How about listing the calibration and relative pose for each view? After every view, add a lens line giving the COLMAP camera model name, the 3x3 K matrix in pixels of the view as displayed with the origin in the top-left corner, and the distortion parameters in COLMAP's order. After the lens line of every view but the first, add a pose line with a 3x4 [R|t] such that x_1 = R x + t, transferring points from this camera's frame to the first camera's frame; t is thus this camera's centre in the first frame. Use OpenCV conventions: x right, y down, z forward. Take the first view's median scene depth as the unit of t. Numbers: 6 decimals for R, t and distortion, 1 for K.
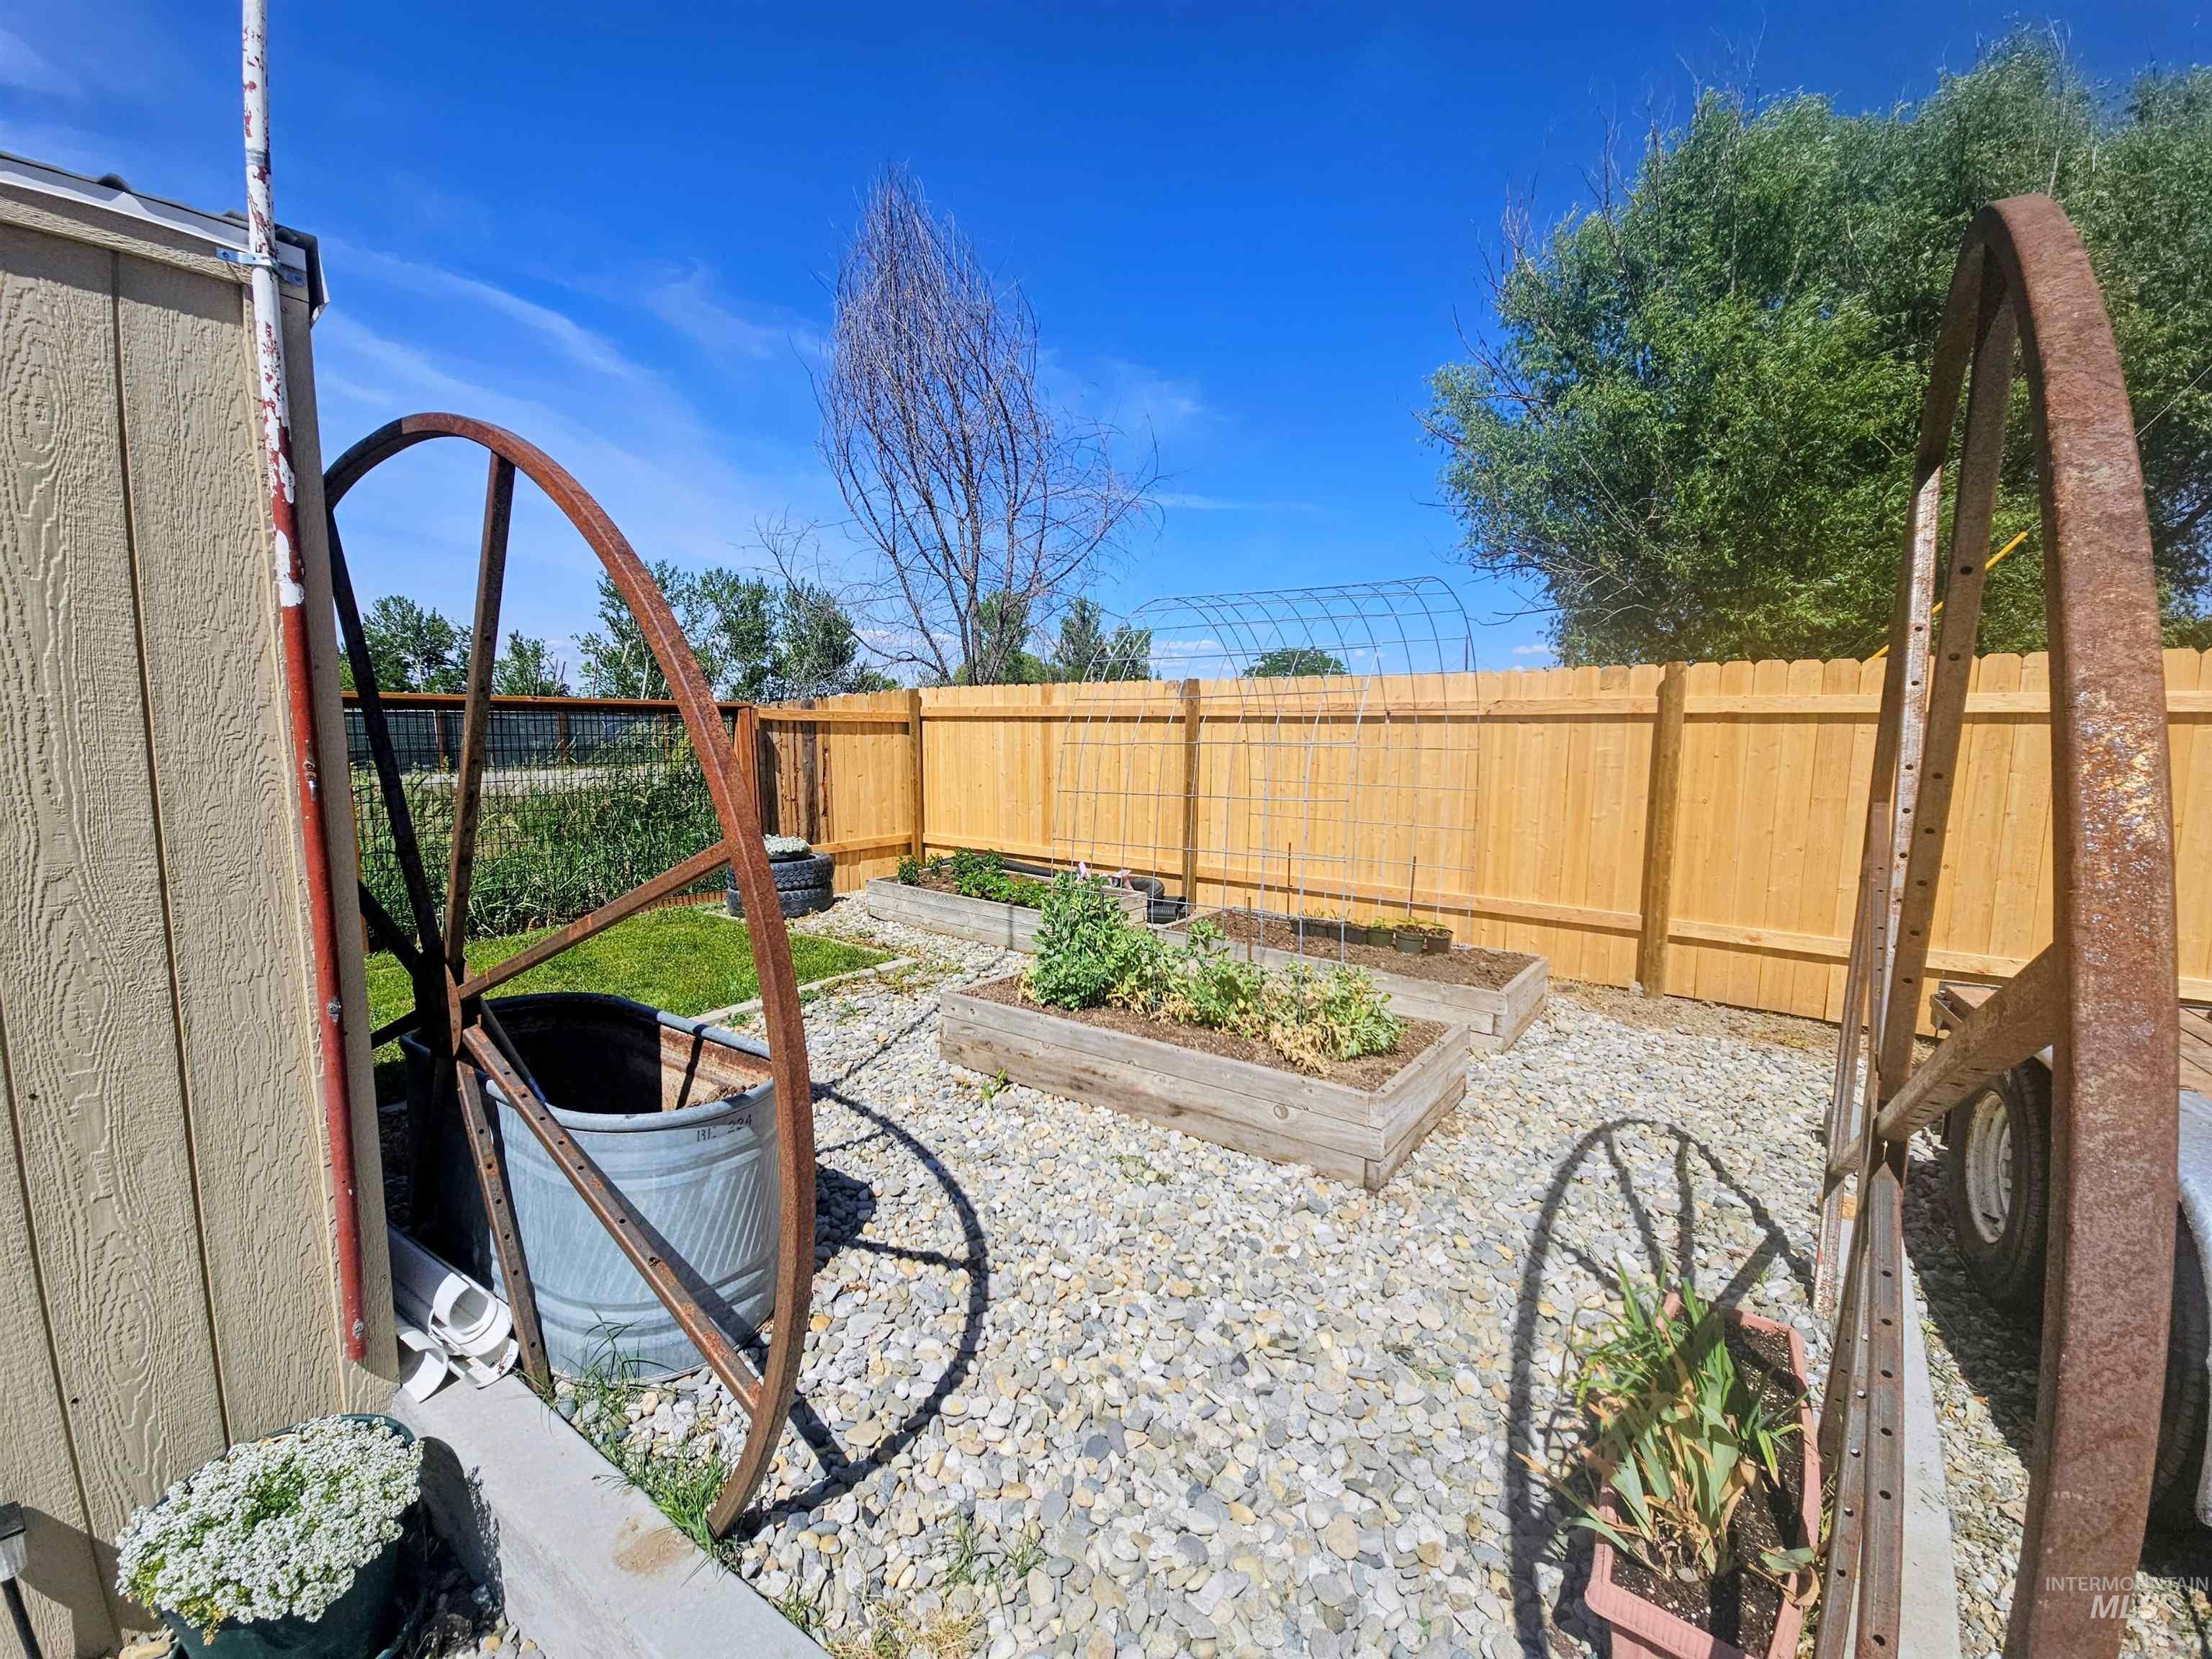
lens RADIAL K [[875.7, 0, 1100.1], [0, 875.7, 835.6], [0, 0, 1]] dist [0.000627, 0.000153]
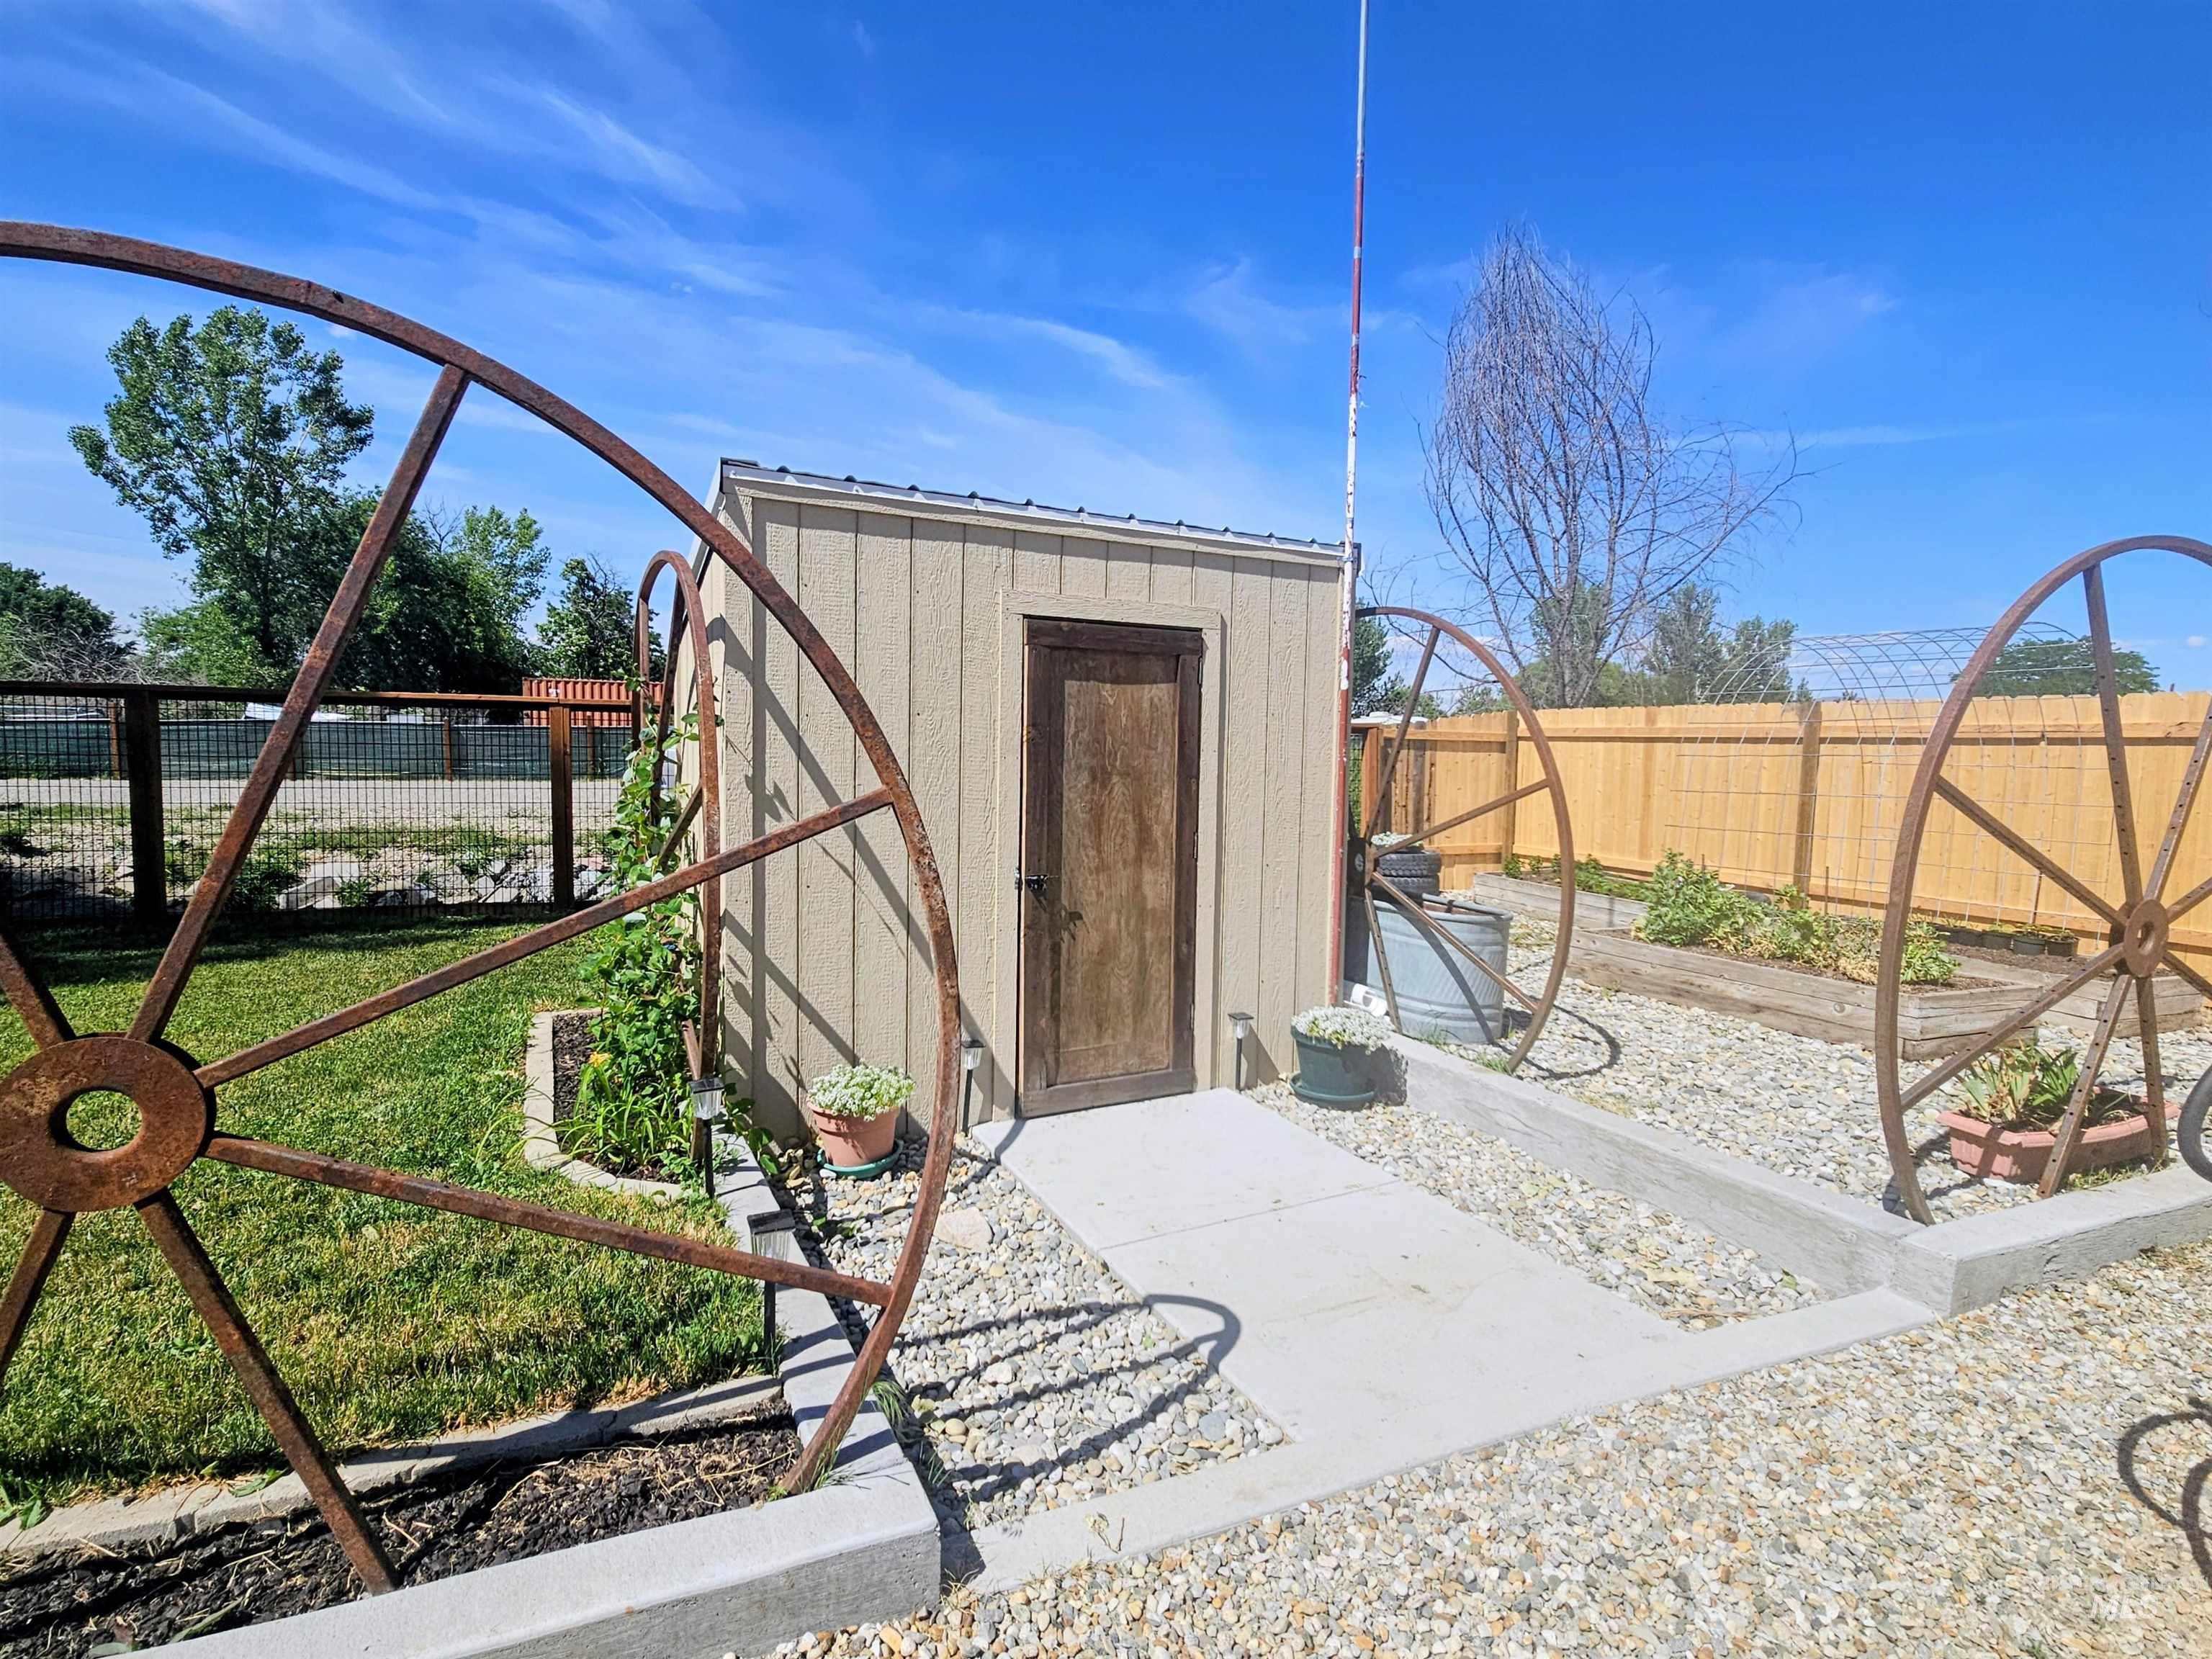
lens RADIAL K [[1046.0, 0, 1111.8], [0, 1046.0, 820.8], [0, 0, 1]] dist [0.002392, 0.000032]
pose [[0.869976, 0.045952, -0.490949, -0.001211], [-0.073642, 0.996590, -0.037217, 0.053651], [0.487564, 0.068532, 0.870393, -0.370506]]
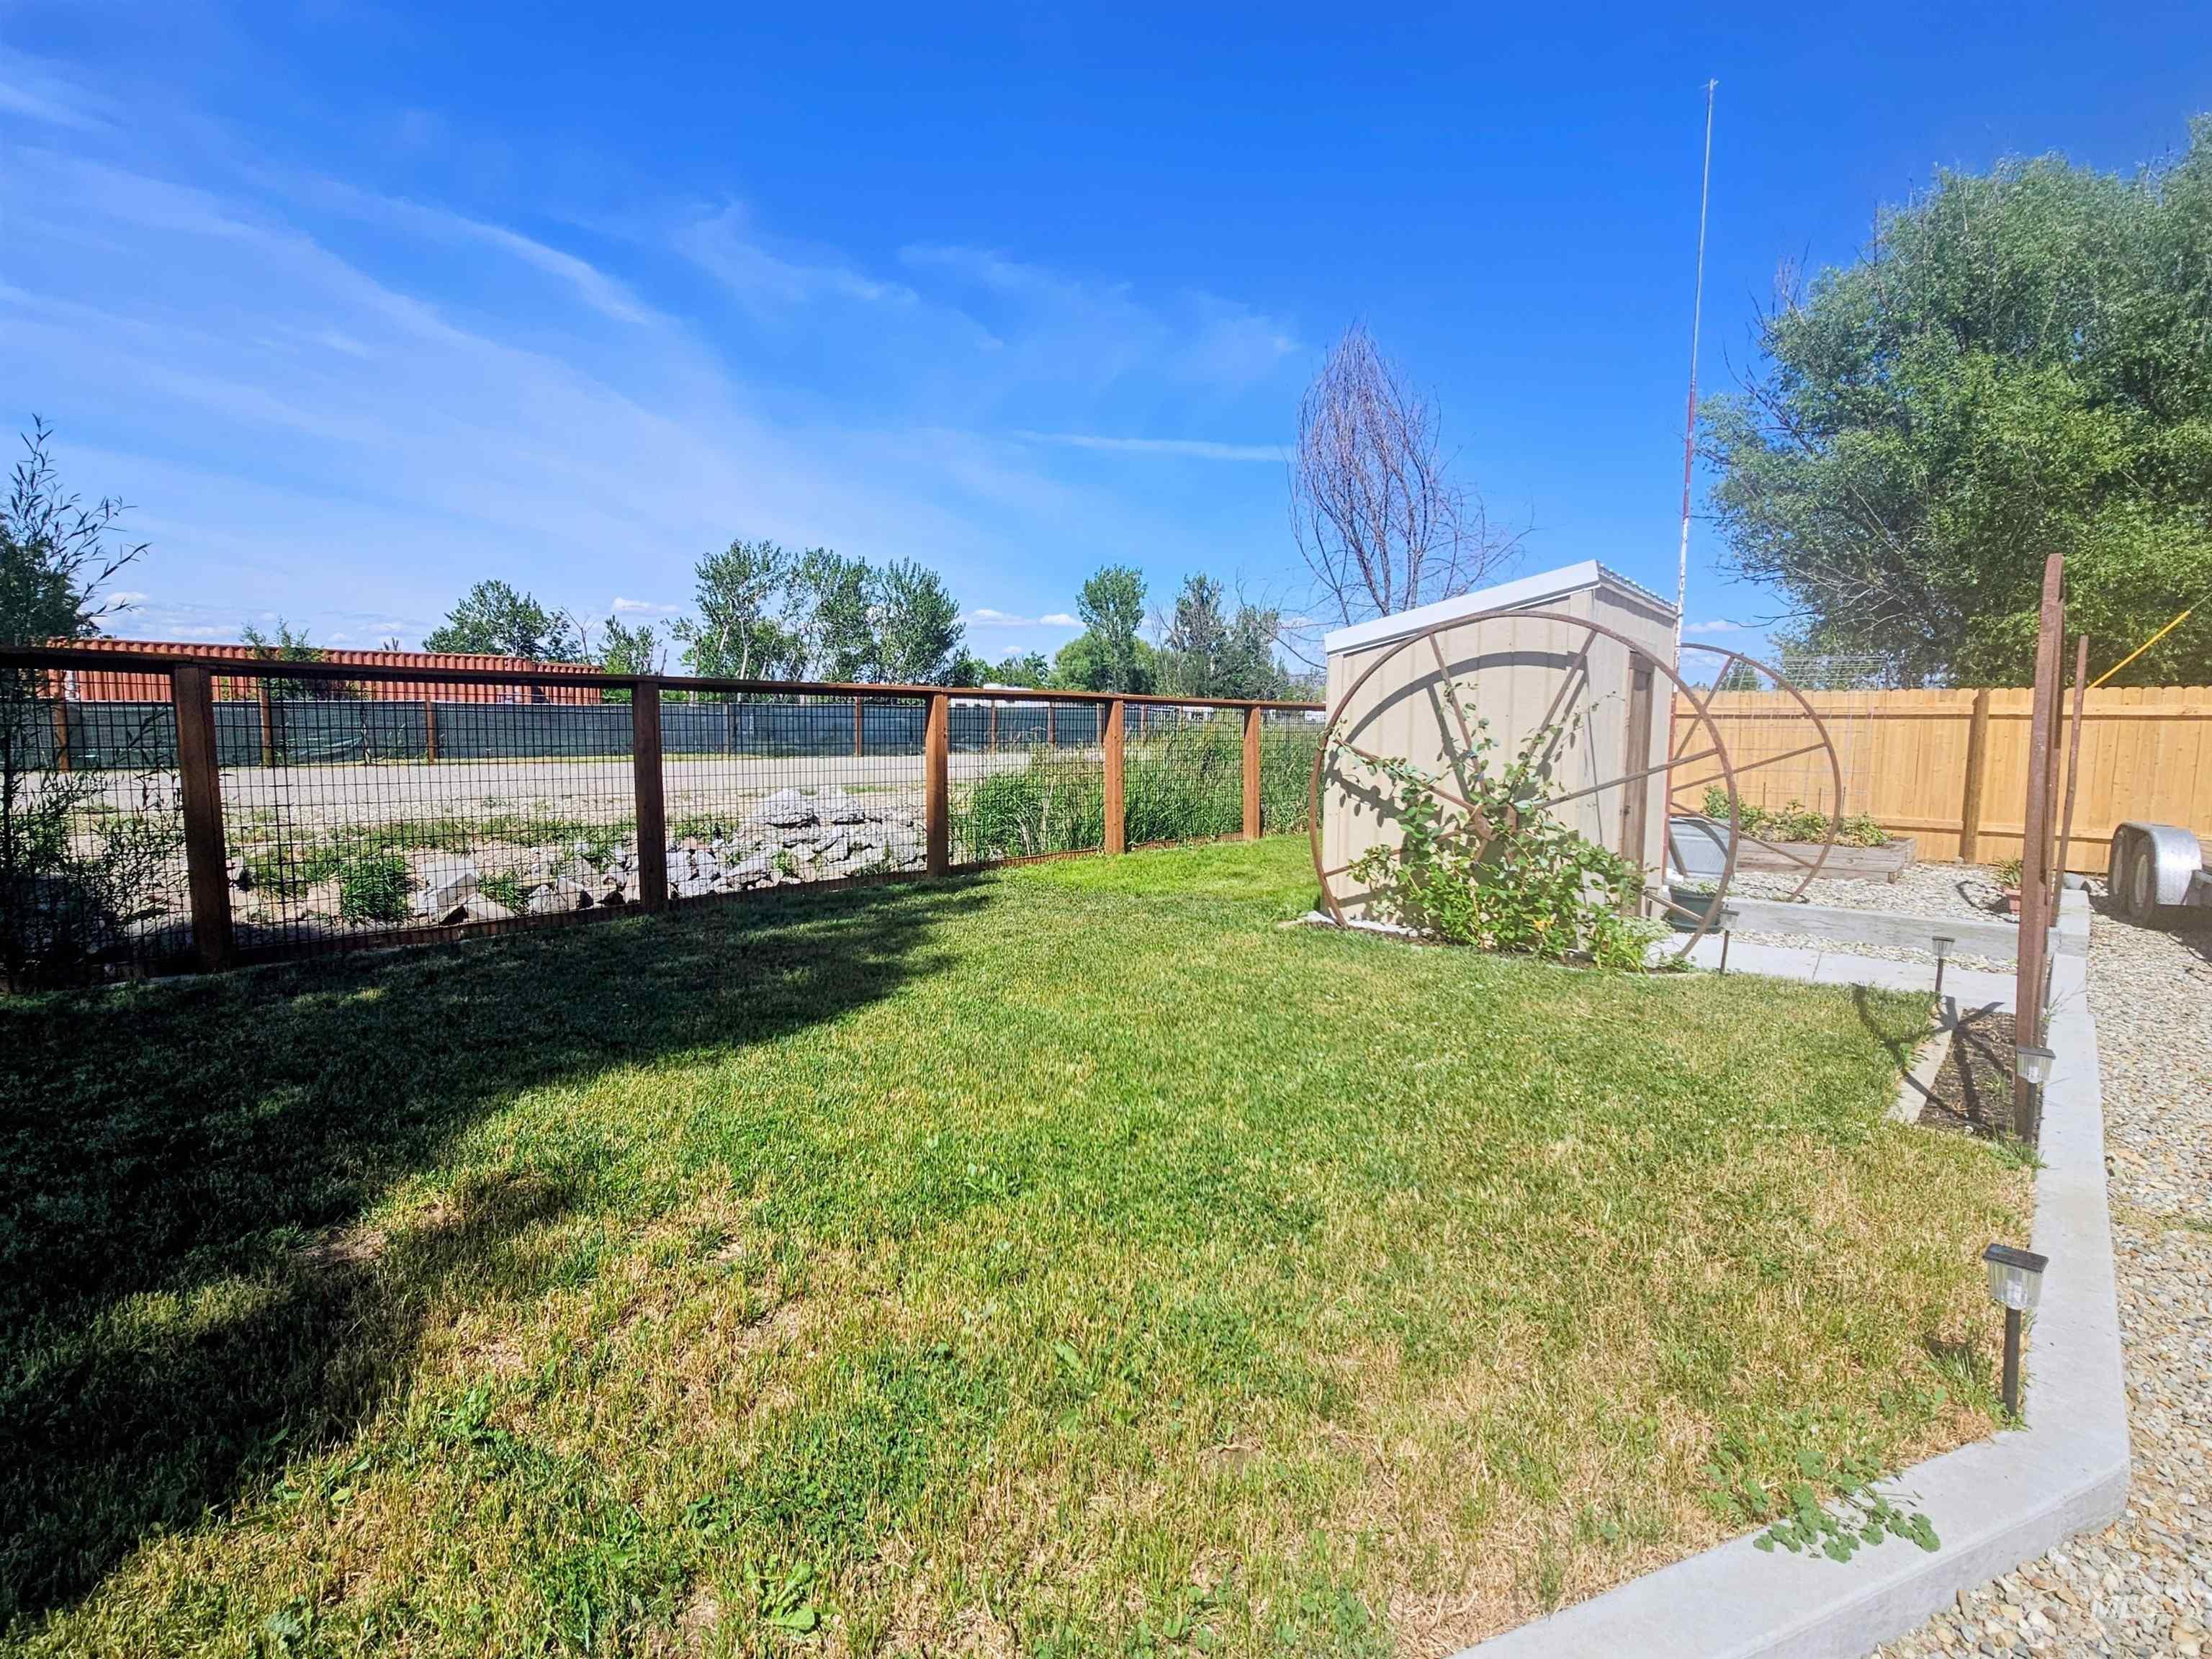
lens RADIAL K [[1025.1, 0, 1098.7], [0, 1025.1, 832.5], [0, 0, 1]] dist [-0.001101, -0.002427]
pose [[0.997084, 0.012580, -0.075269, -0.666555], [-0.013591, 0.999824, -0.012942, 0.105537], [0.075093, 0.013927, 0.997079, -0.830690]]
